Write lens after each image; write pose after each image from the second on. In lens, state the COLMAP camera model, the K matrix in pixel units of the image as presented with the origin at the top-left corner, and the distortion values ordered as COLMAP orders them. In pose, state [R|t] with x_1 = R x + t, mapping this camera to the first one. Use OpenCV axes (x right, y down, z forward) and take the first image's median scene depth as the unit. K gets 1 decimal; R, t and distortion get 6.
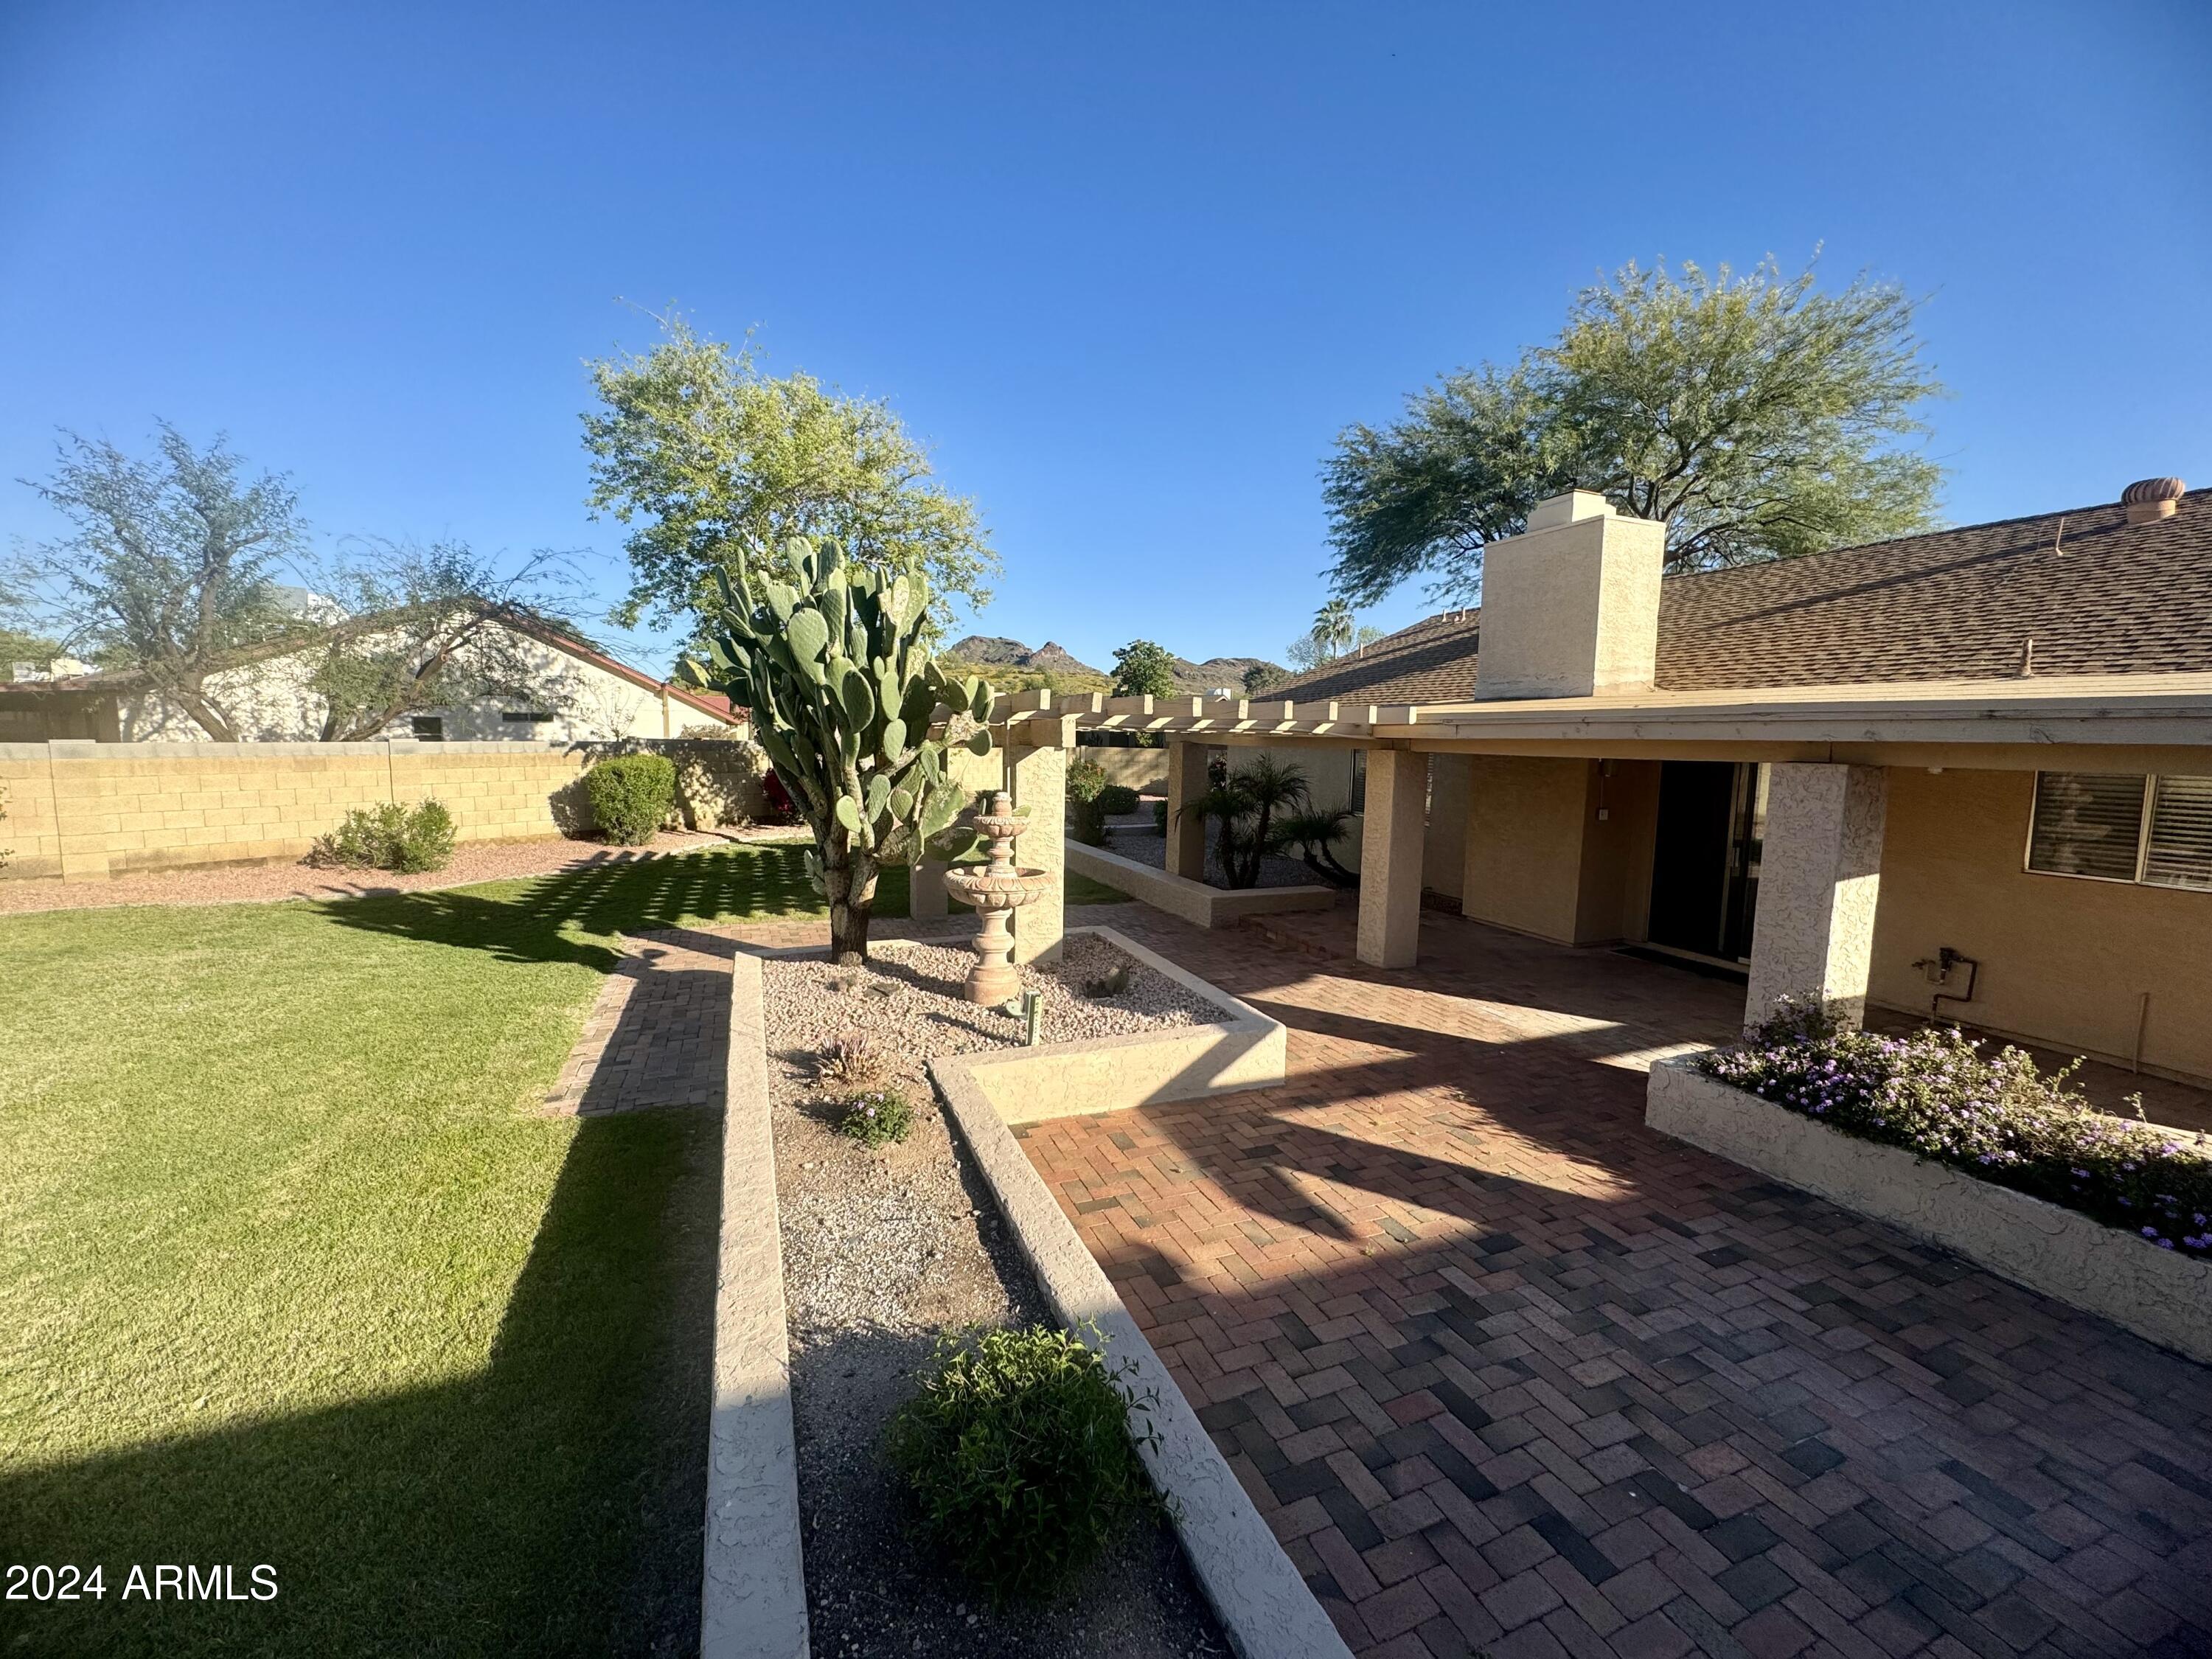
lens RADIAL K [[883.0, 0, 1103.0], [0, 883.0, 829.4], [0, 0, 1]] dist [-0.025880, -0.000523]
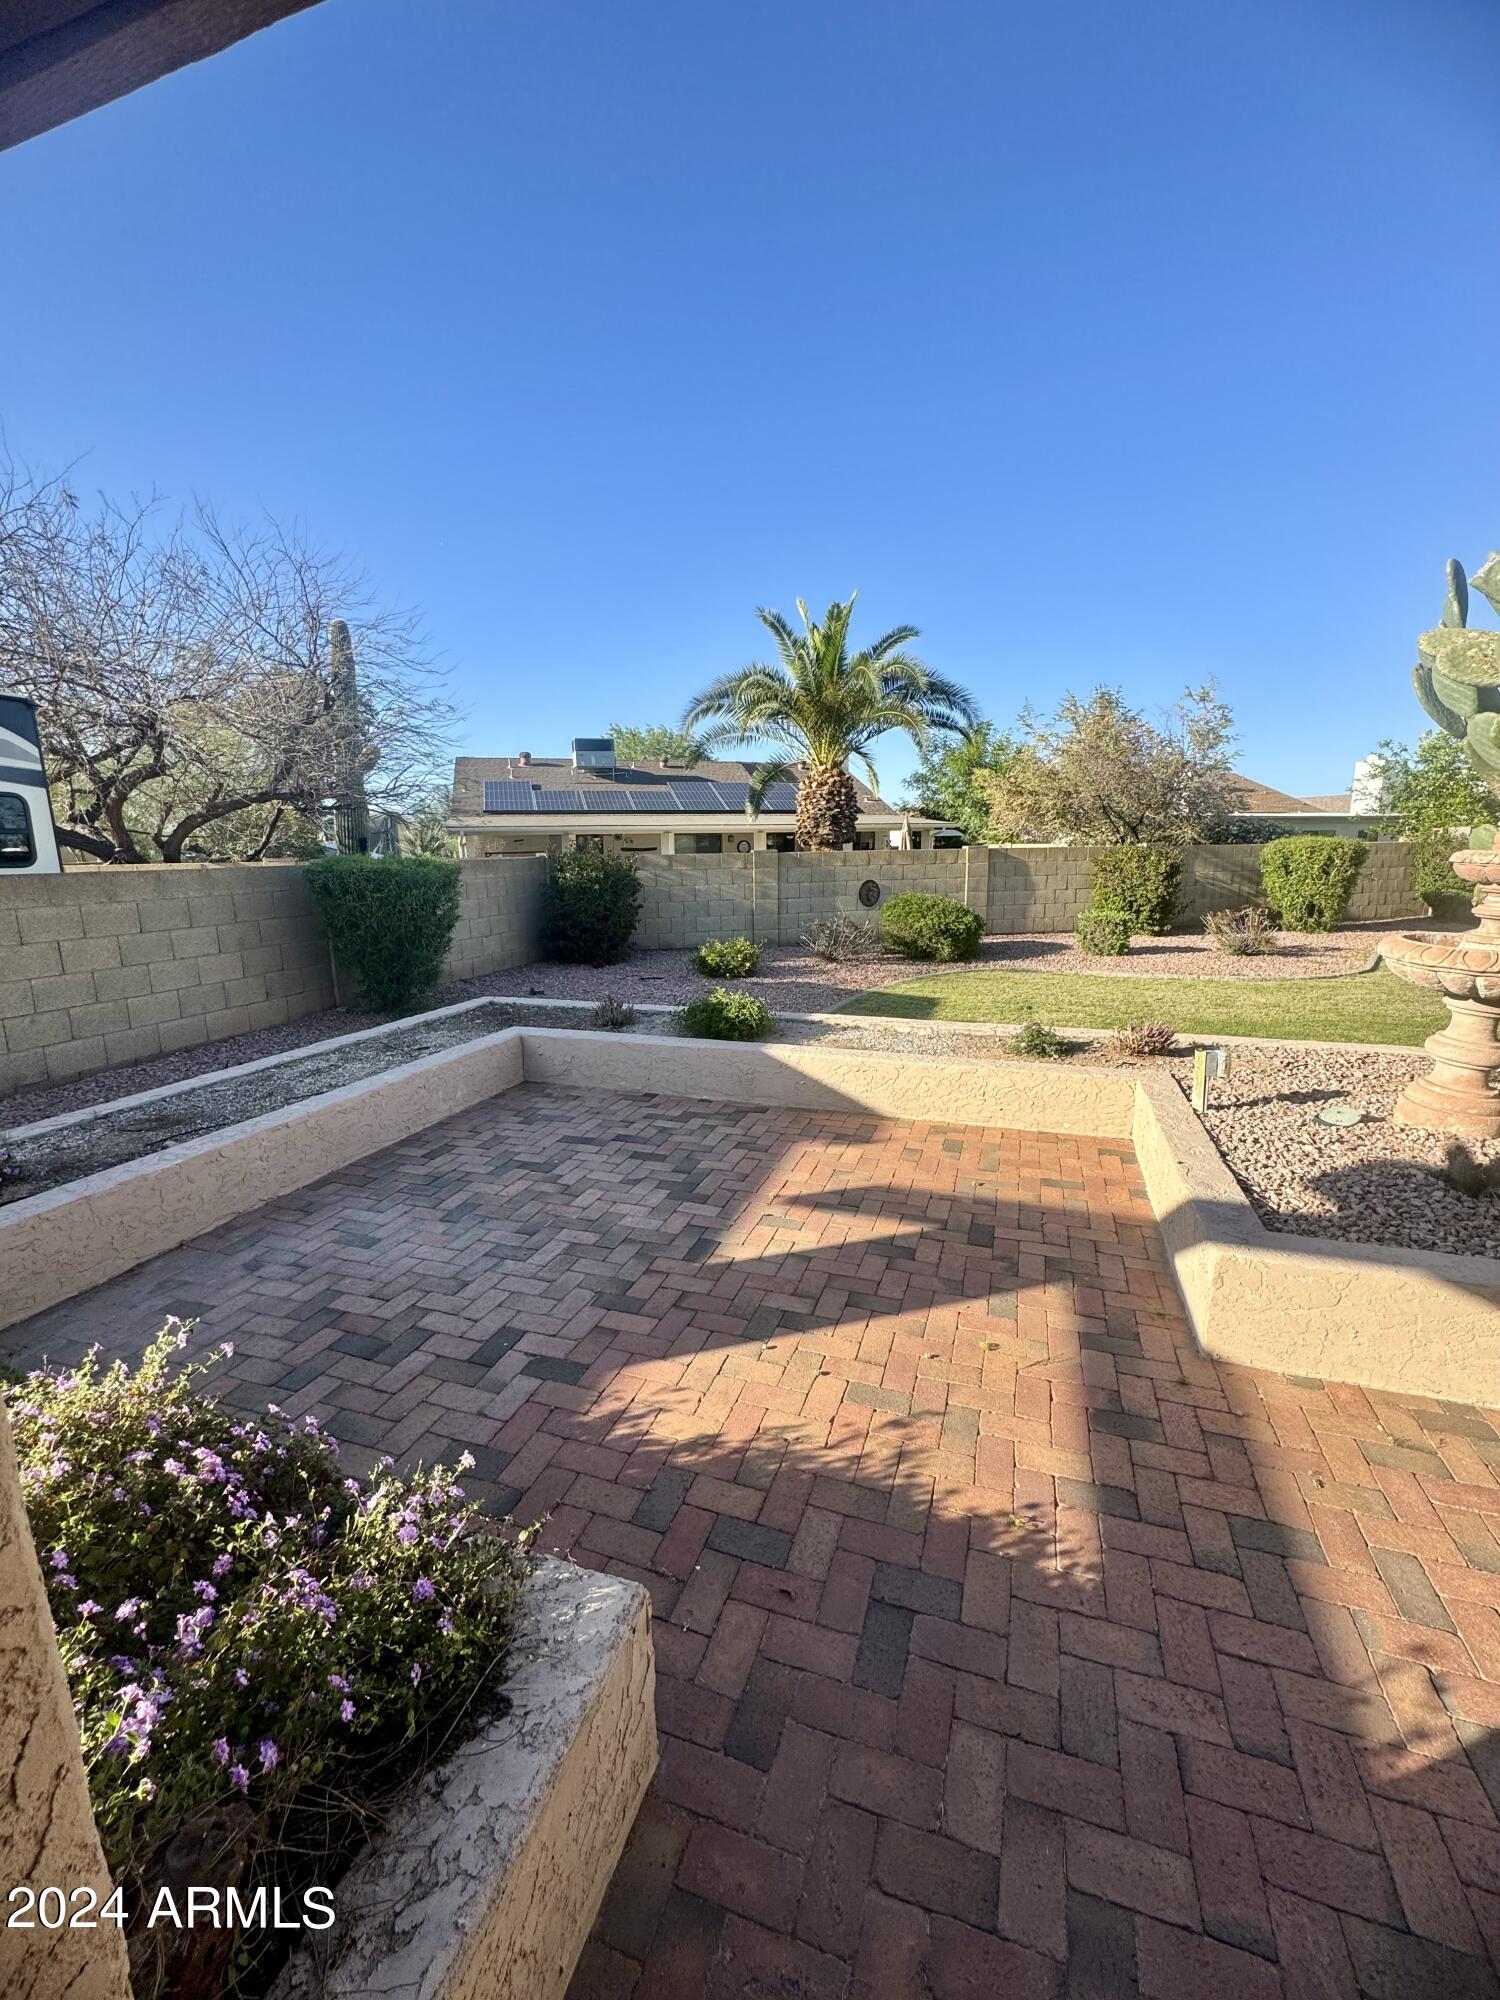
lens RADIAL K [[798.4, 0, 751.0], [0, 798.4, 1002.6], [0, 0, 1]] dist [-0.025880, -0.000523]
pose [[-0.658904, 0.147648, -0.737595, 1.008452], [-0.067843, 0.964887, 0.253752, -0.029248], [0.749162, 0.217238, -0.625751, 1.498853]]
